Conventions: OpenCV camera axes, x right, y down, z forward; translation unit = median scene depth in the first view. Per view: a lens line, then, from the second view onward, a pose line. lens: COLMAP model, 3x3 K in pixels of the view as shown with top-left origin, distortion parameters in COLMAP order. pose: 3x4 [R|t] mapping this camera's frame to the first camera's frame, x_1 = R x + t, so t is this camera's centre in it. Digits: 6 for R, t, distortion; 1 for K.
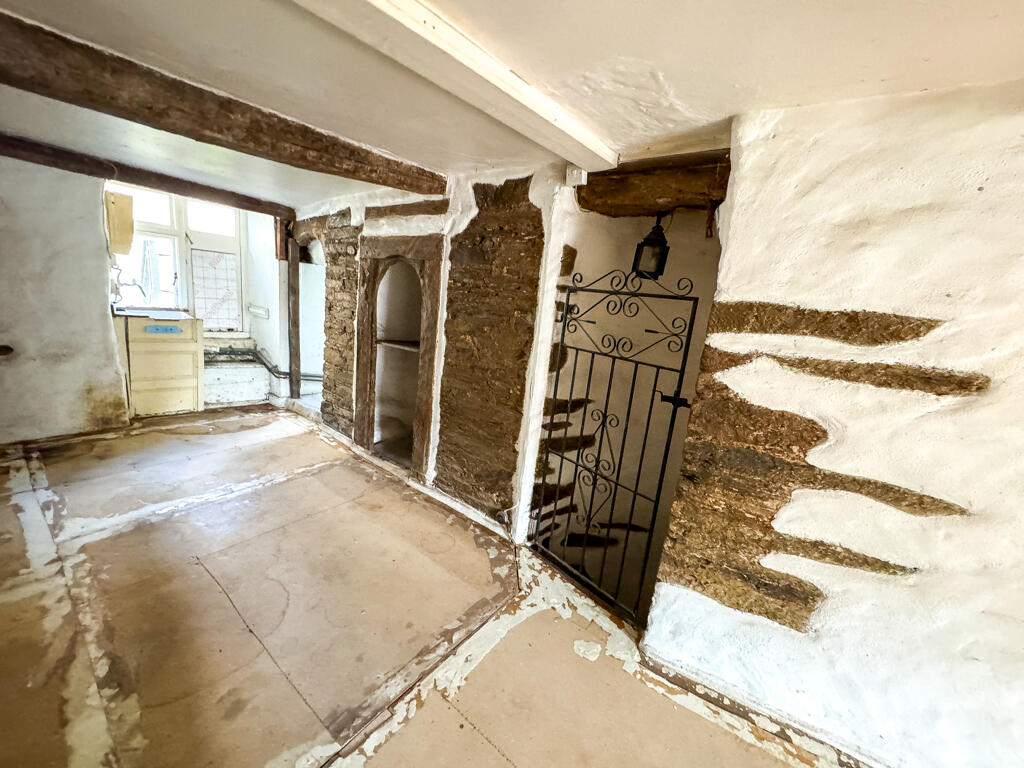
lens RADIAL K [[413.4, 0, 512.8], [0, 413.4, 382.3], [0, 0, 1]] dist [-0.002289, -0.000156]
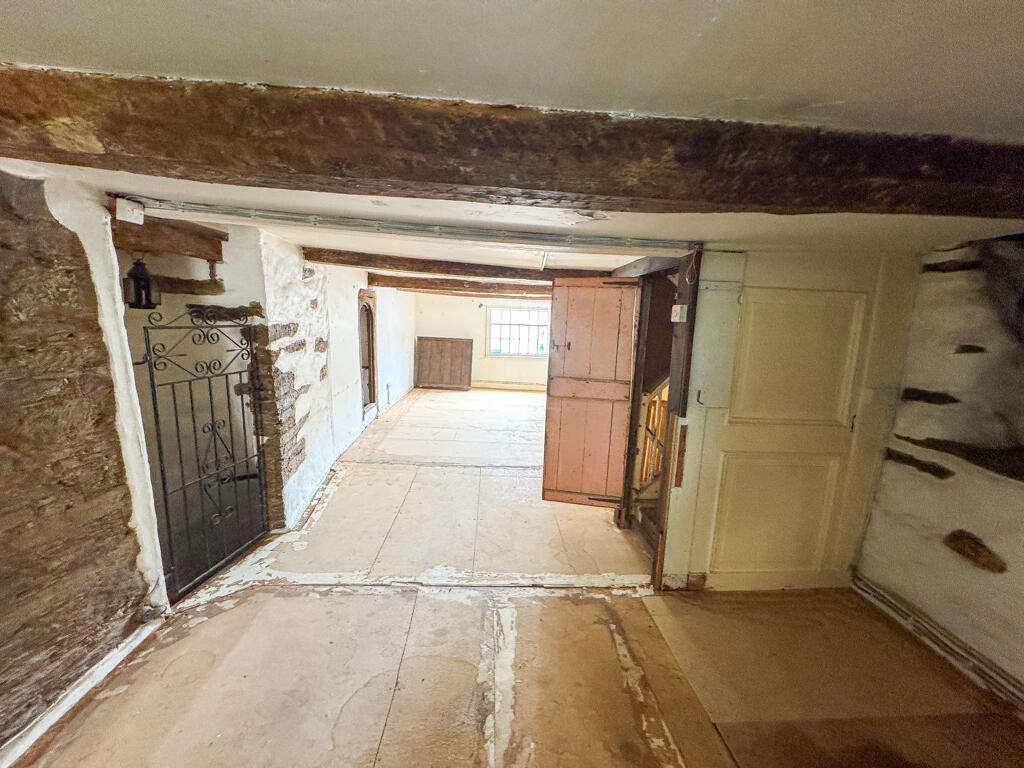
lens RADIAL K [[413.4, 0, 513.3], [0, 413.4, 384.3], [0, 0, 1]] dist [-0.002289, -0.000156]
pose [[-0.653362, -0.248042, 0.715257, -1.197330], [0.057356, 0.925867, 0.373472, -0.434162], [-0.754870, 0.285036, -0.590700, 1.001859]]
